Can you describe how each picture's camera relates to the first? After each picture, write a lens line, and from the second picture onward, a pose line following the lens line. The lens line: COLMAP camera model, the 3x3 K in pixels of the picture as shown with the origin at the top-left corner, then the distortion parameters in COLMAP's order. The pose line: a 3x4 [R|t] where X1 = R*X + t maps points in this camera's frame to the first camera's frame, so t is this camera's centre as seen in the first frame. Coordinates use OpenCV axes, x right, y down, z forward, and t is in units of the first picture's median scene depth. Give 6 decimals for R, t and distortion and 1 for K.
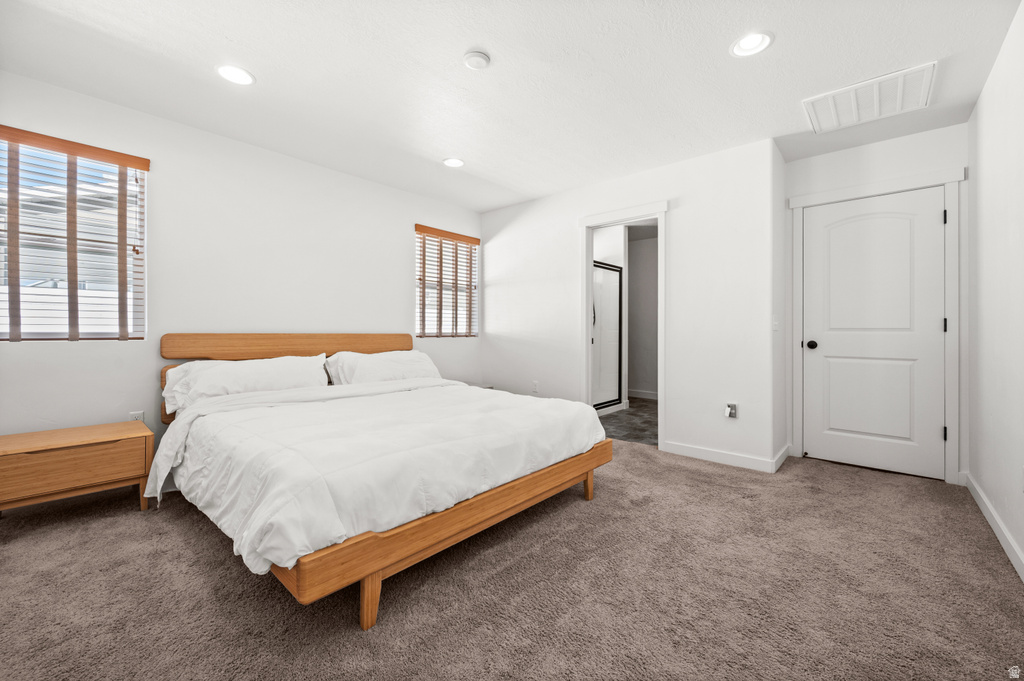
lens RADIAL K [[409.8, 0, 514.2], [0, 409.8, 332.4], [0, 0, 1]] dist [-0.000512, 0.000598]
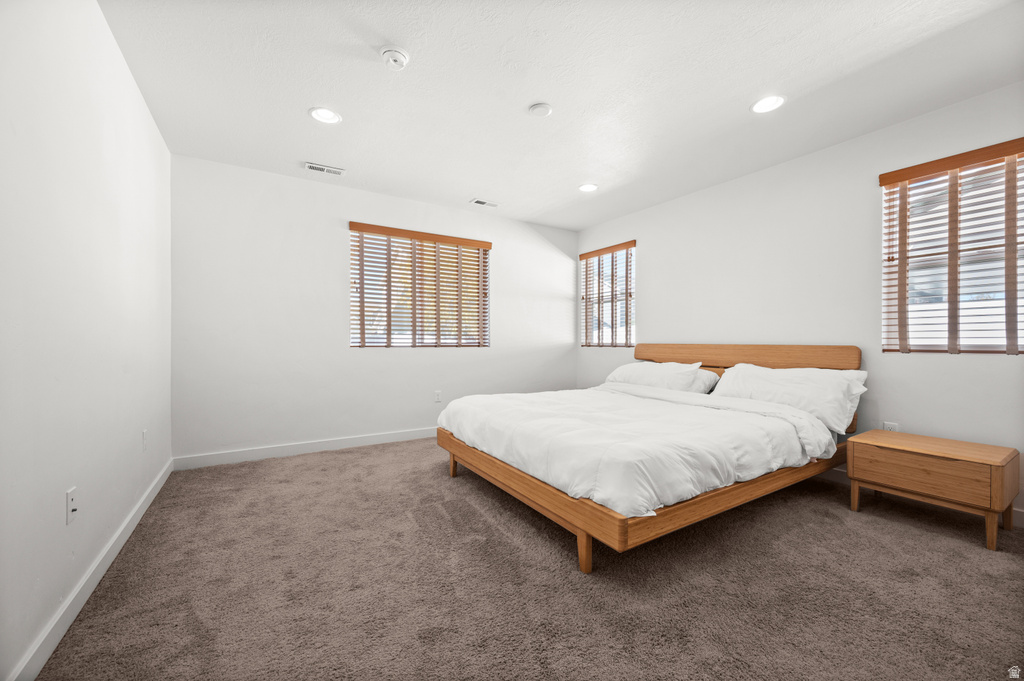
lens RADIAL K [[409.8, 0, 513.9], [0, 409.8, 344.5], [0, 0, 1]] dist [-0.000512, 0.000598]
pose [[-0.284234, 0.002084, -0.958753, 0.265271], [-0.004933, 0.999981, 0.003636, 0.000774], [0.958742, 0.005763, -0.284218, 0.312467]]
